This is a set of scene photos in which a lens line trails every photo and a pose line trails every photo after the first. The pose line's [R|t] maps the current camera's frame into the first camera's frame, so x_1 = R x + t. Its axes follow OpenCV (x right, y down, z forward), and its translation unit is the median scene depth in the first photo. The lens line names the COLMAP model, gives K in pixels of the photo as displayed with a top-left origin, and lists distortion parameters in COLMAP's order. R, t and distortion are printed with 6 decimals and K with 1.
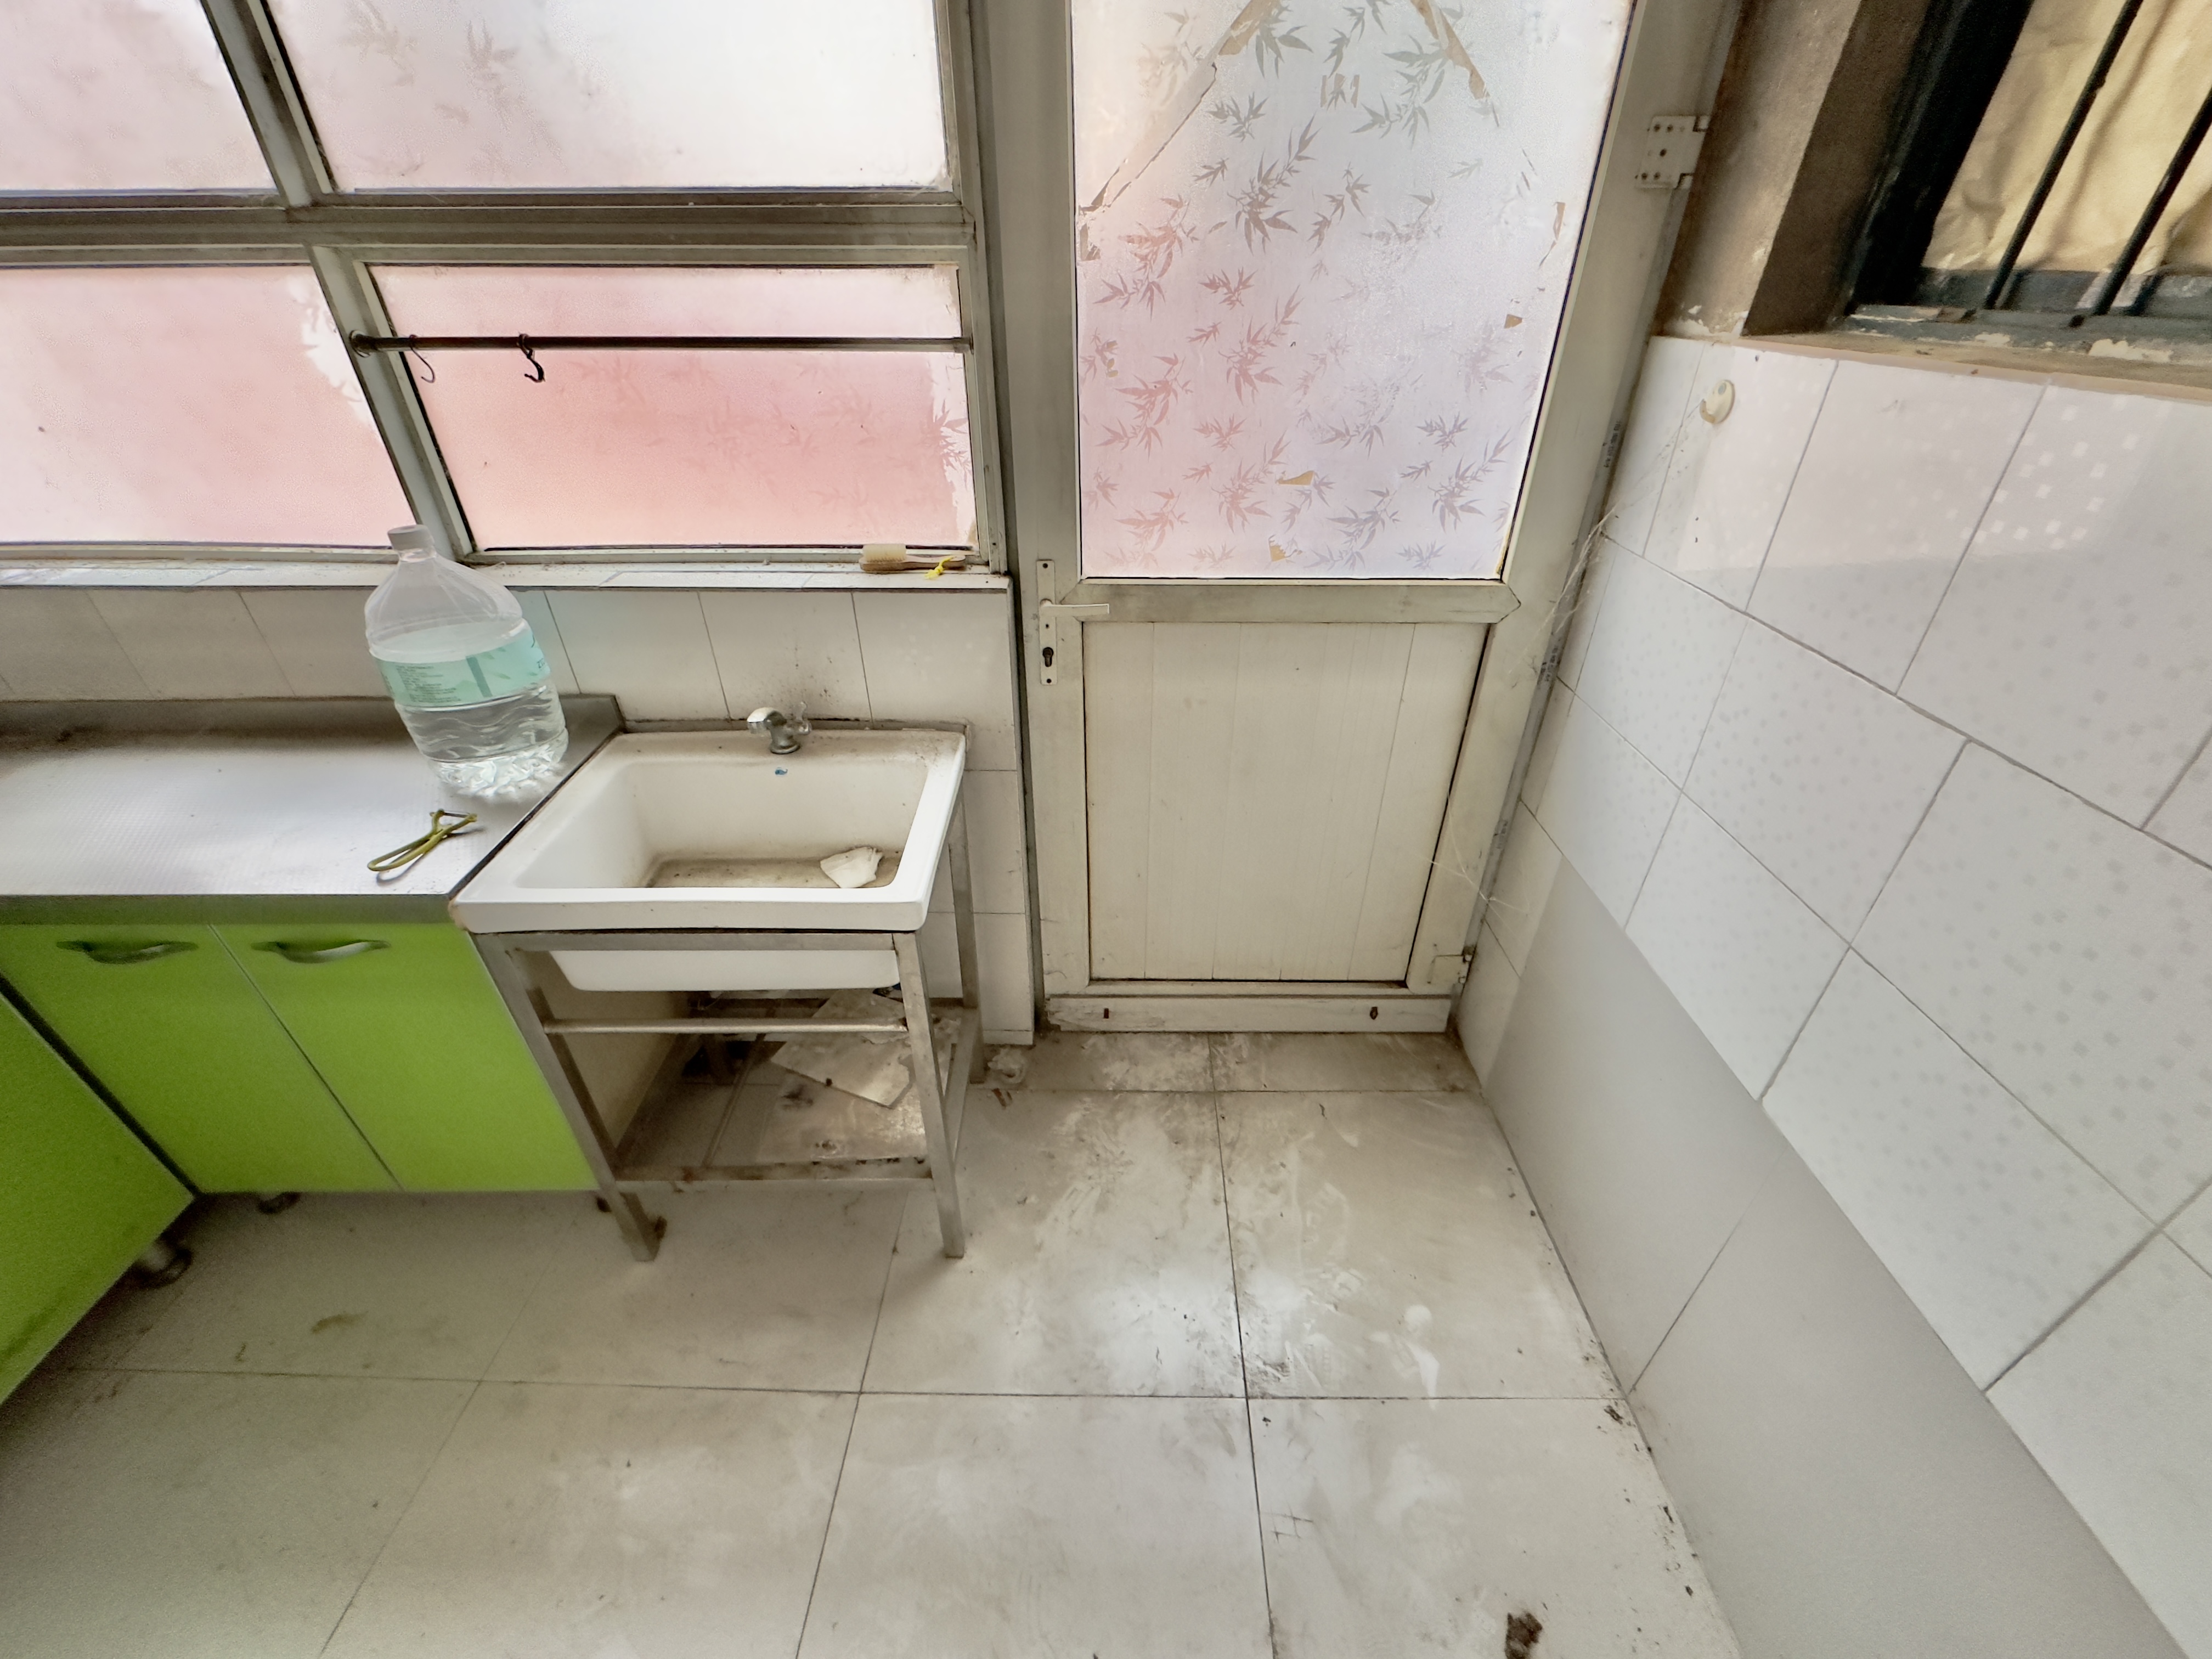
lens RADIAL K [[876.2, 0, 1106.0], [0, 876.2, 829.5], [0, 0, 1]] dist [-0.003497, 0.000200]
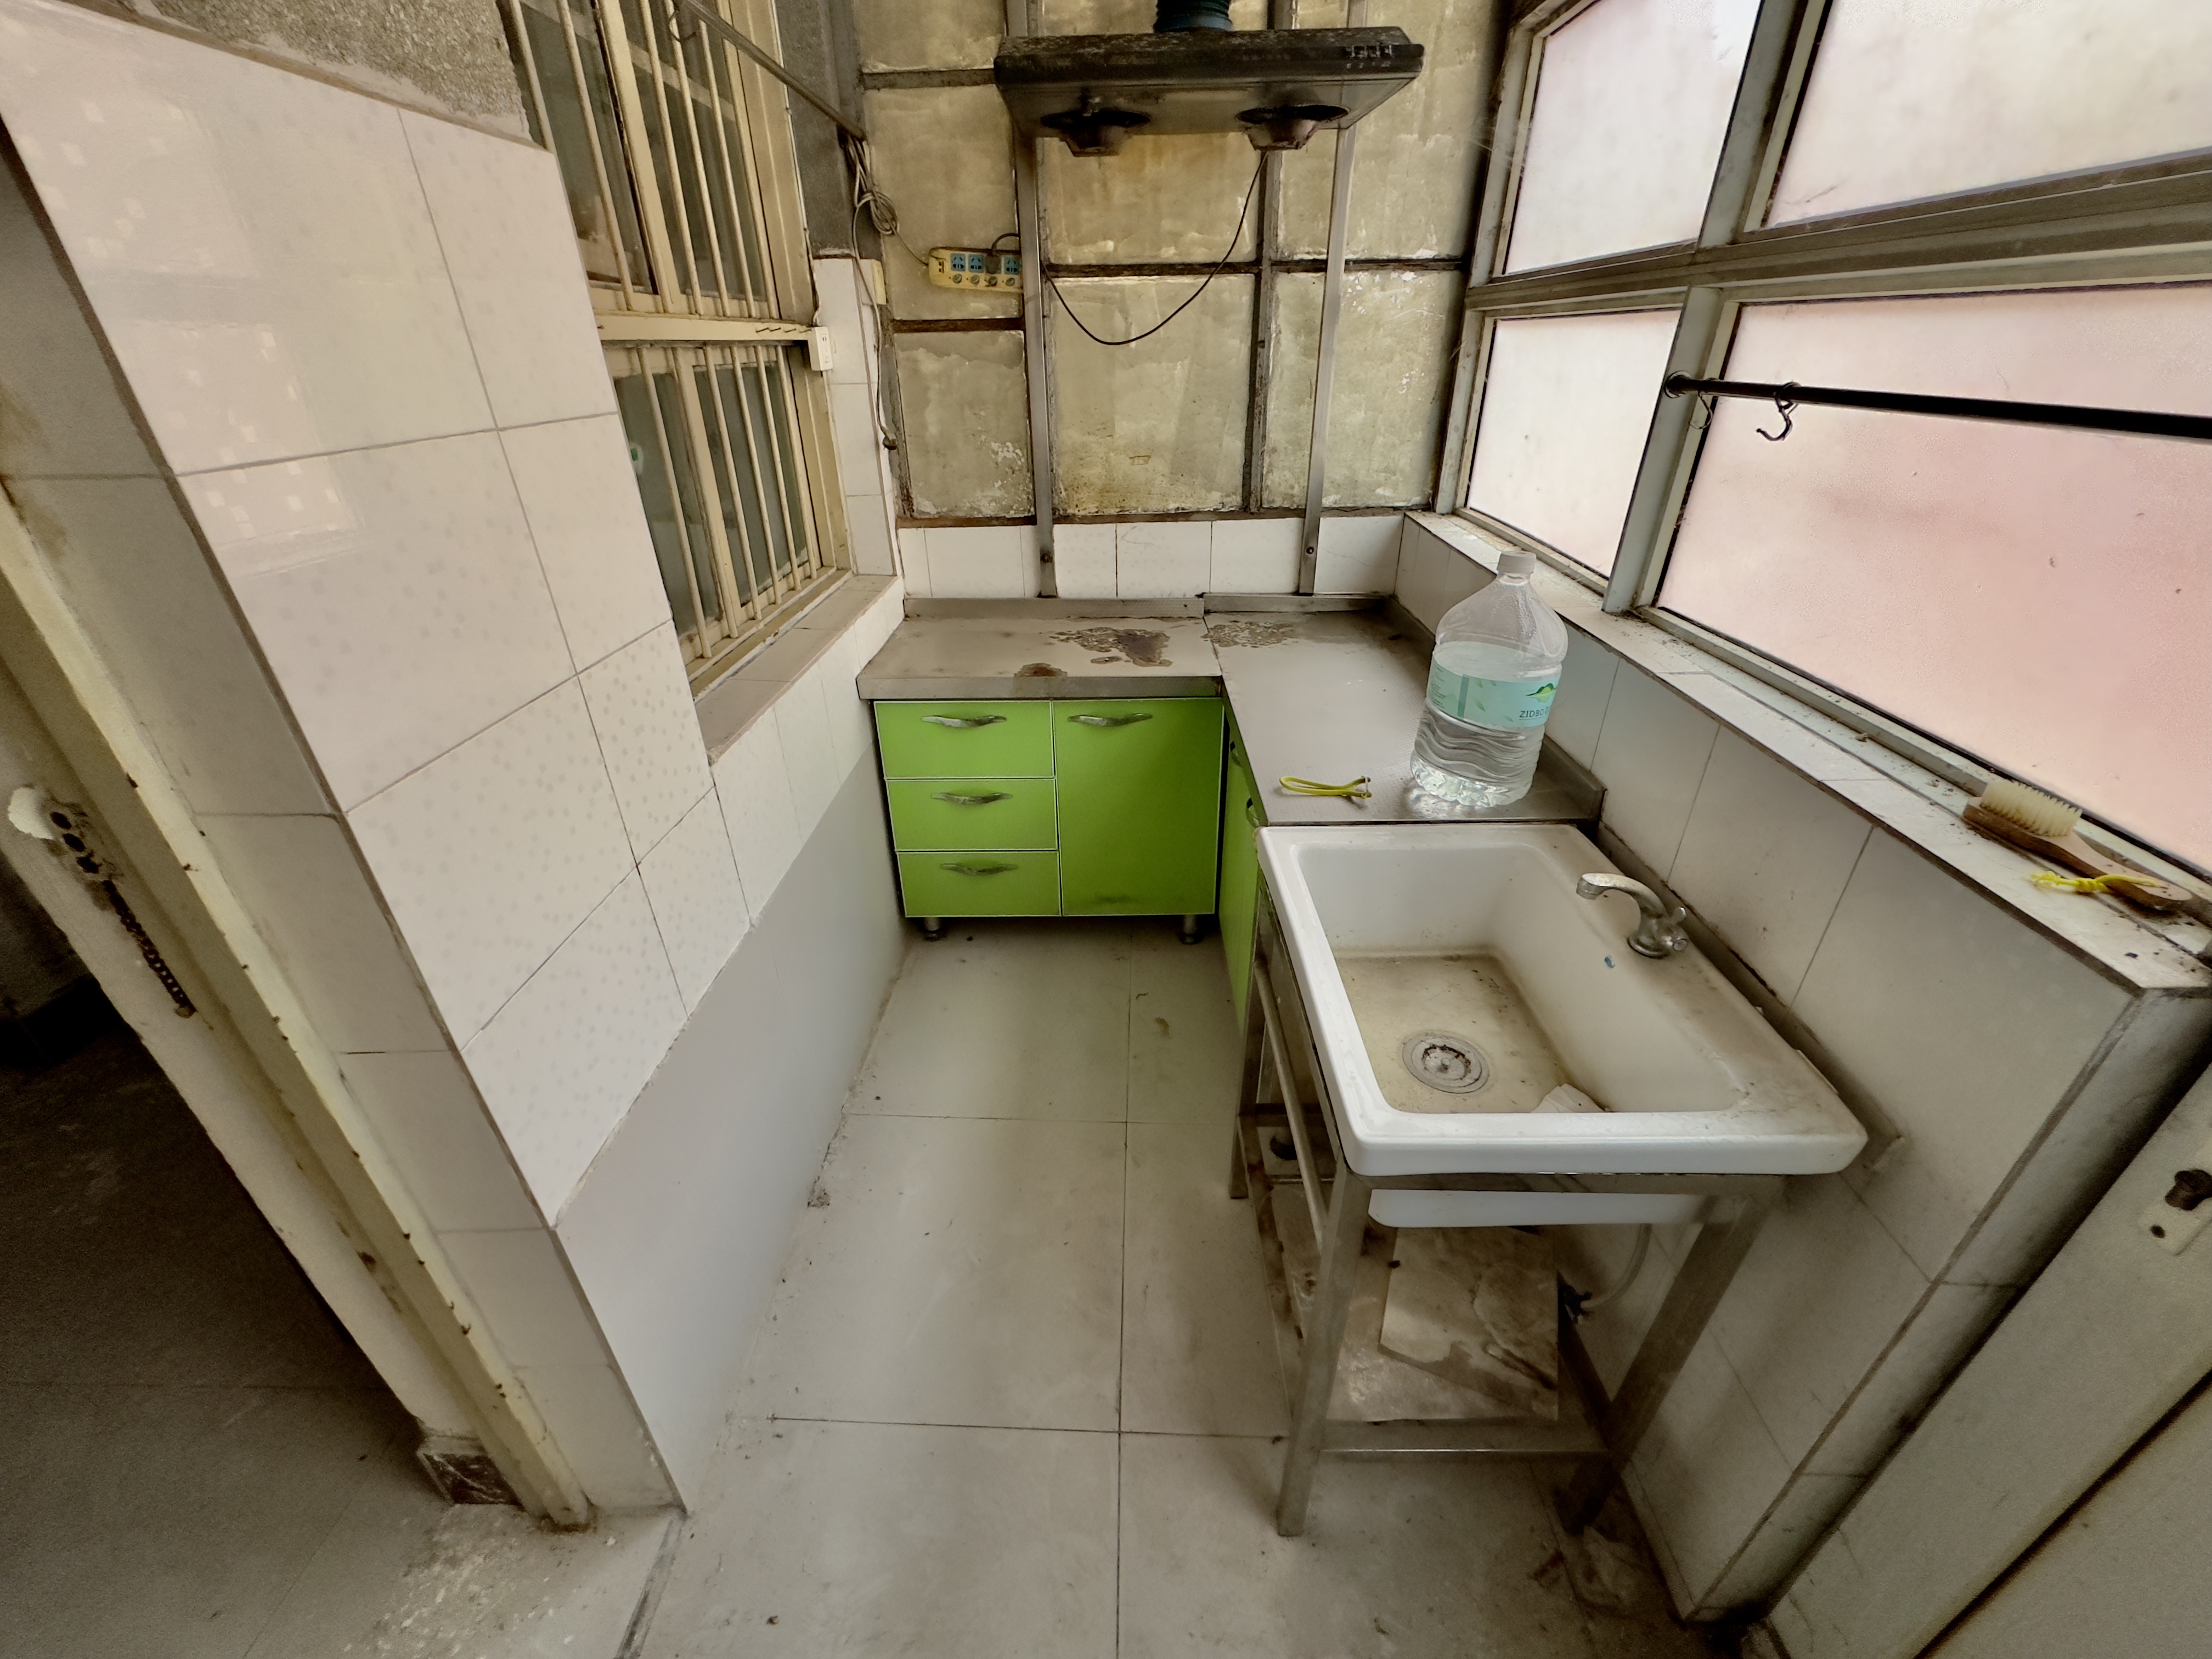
lens RADIAL K [[876.2, 0, 1106.0], [0, 876.2, 829.5], [0, 0, 1]] dist [-0.003497, 0.000200]
pose [[-0.013109, 0.485999, -0.873861, 0.232702], [-0.535425, 0.734674, 0.416622, -0.234592], [0.844481, 0.473348, 0.250586, 0.412143]]
